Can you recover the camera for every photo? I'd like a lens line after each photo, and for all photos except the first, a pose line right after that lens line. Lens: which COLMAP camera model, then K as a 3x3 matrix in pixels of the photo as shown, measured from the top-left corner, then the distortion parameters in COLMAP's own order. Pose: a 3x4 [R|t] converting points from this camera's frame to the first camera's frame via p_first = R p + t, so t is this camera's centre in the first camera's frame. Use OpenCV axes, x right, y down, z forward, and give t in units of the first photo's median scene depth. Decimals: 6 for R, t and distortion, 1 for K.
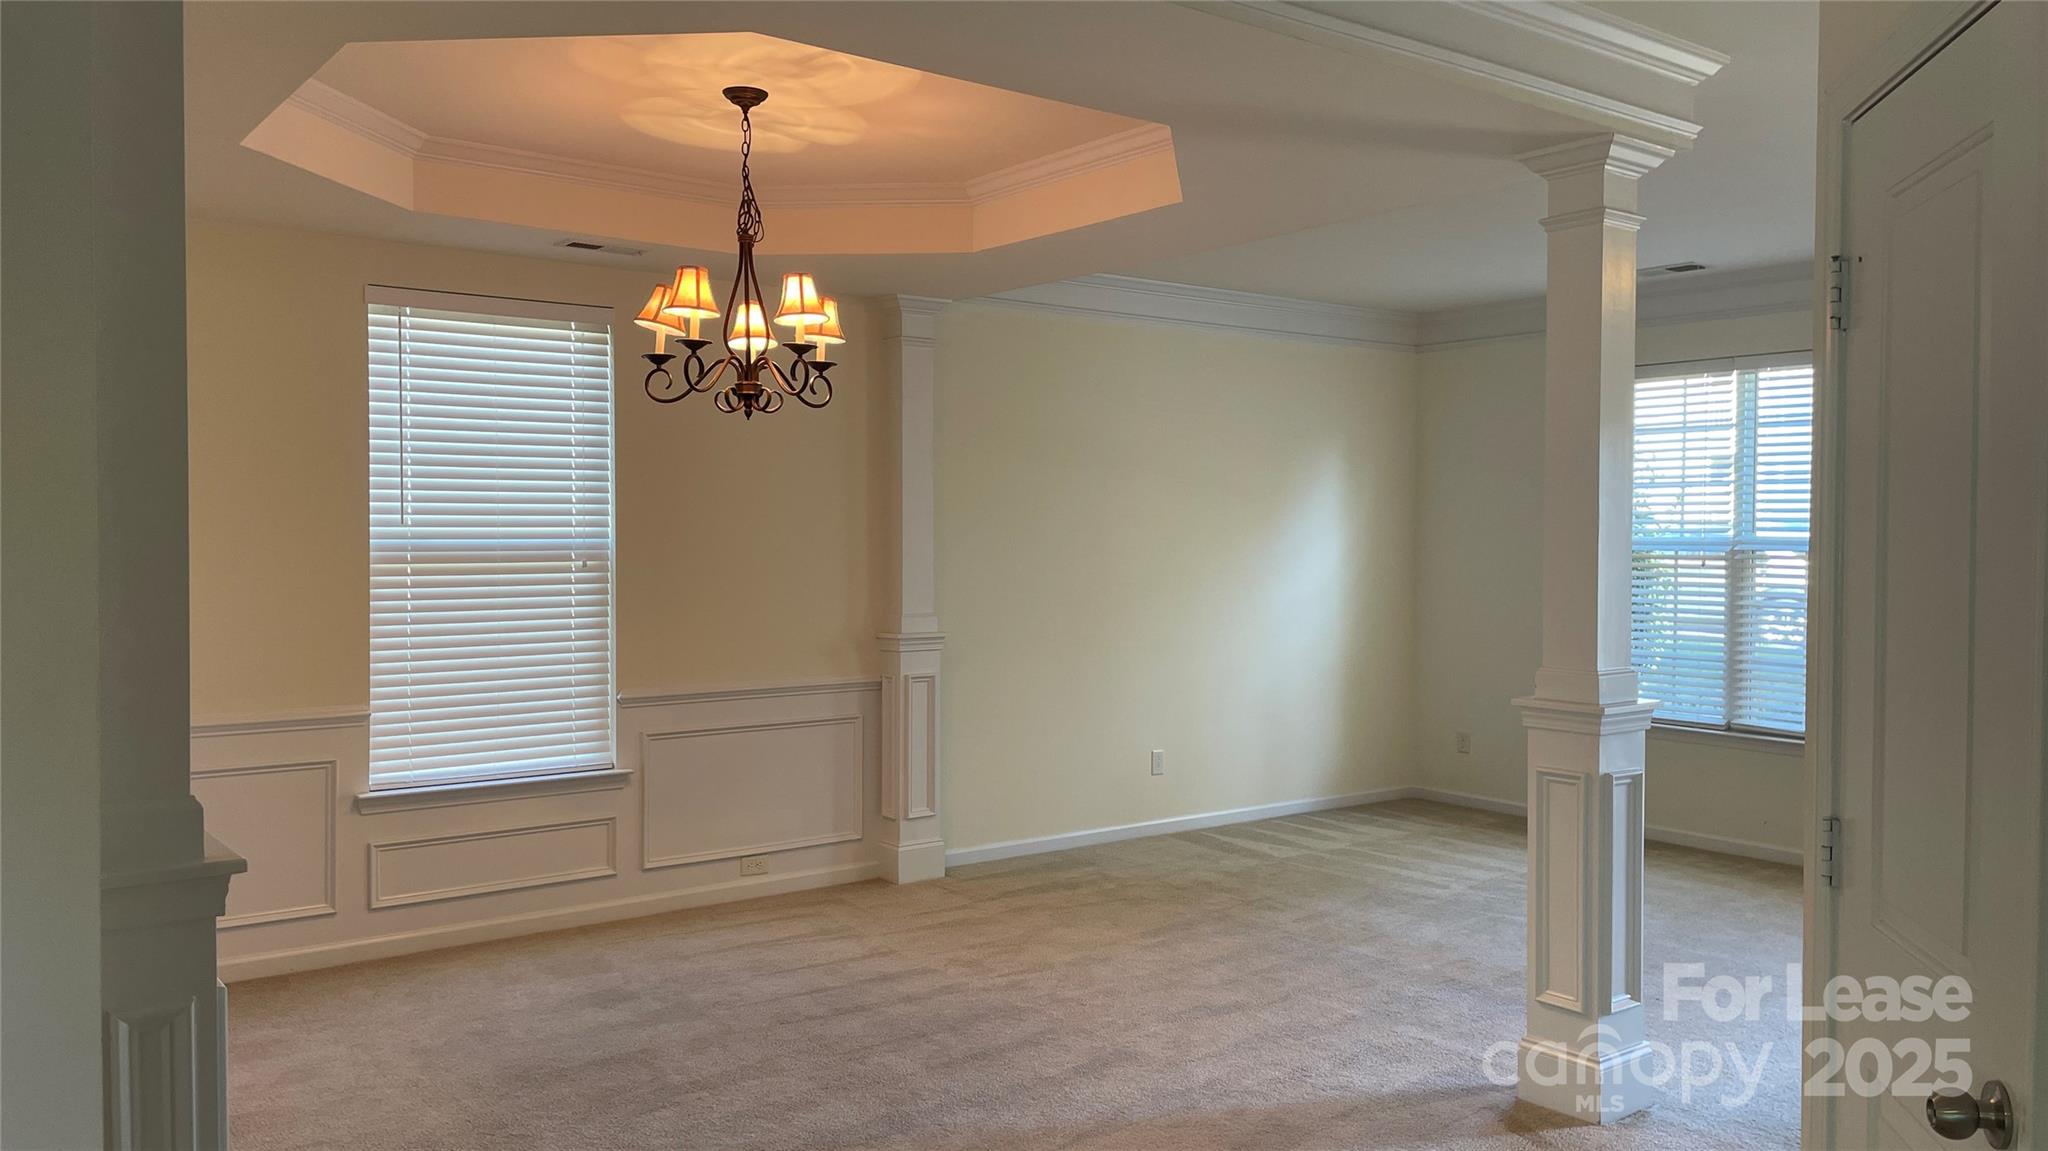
lens RADIAL K [[1536.6, 0, 1020.1], [0, 1536.6, 562.5], [0, 0, 1]] dist [0.107286, -0.143167]
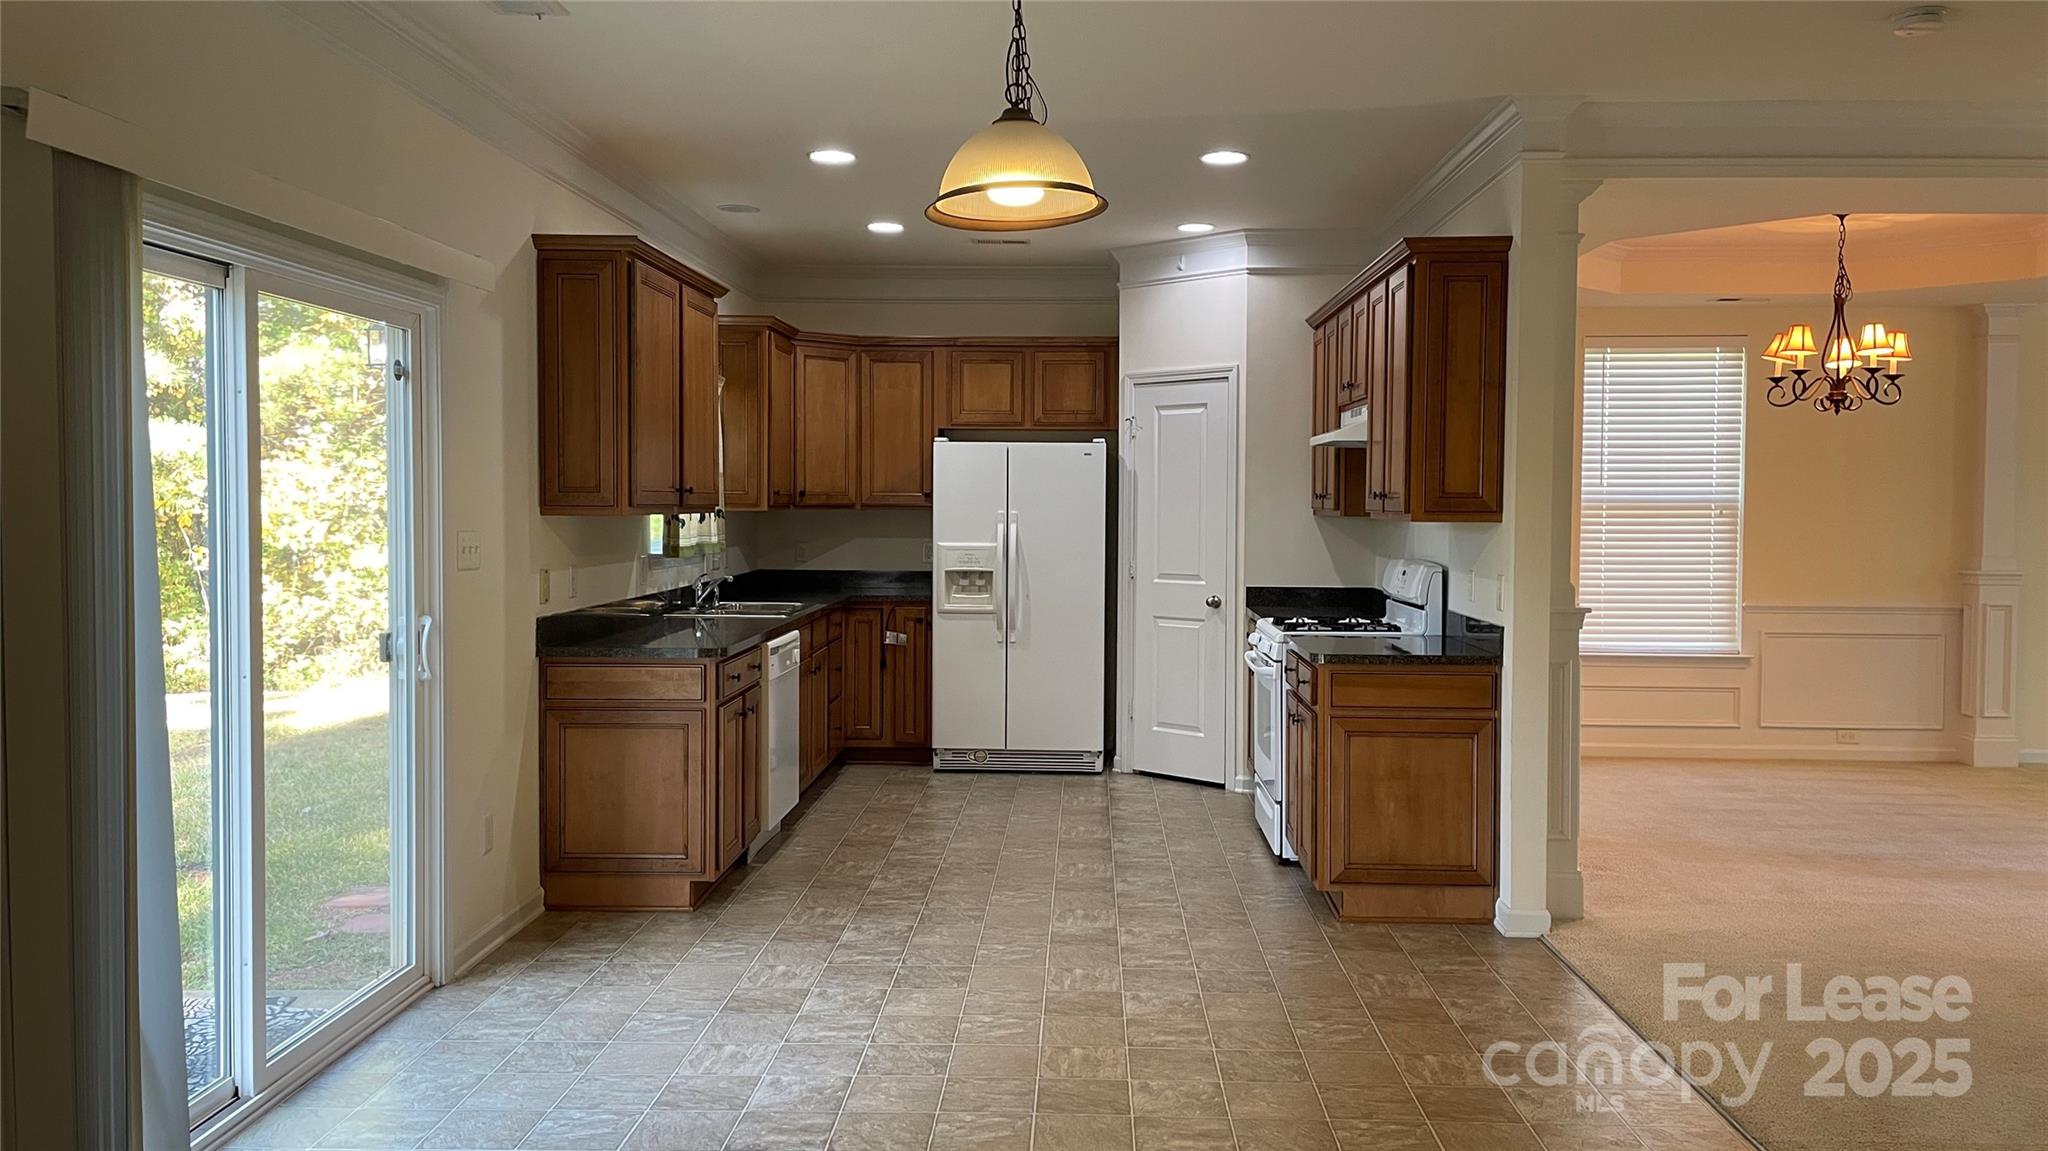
lens RADIAL K [[1531.3, 0, 1045.7], [0, 1531.3, 558.5], [0, 0, 1]] dist [0.087908, -0.123335]
pose [[0.779221, 0.025426, -0.626234, 0.148054], [-0.015616, 0.999654, 0.021156, 0.024978], [0.626555, -0.006706, 0.779348, -0.573898]]
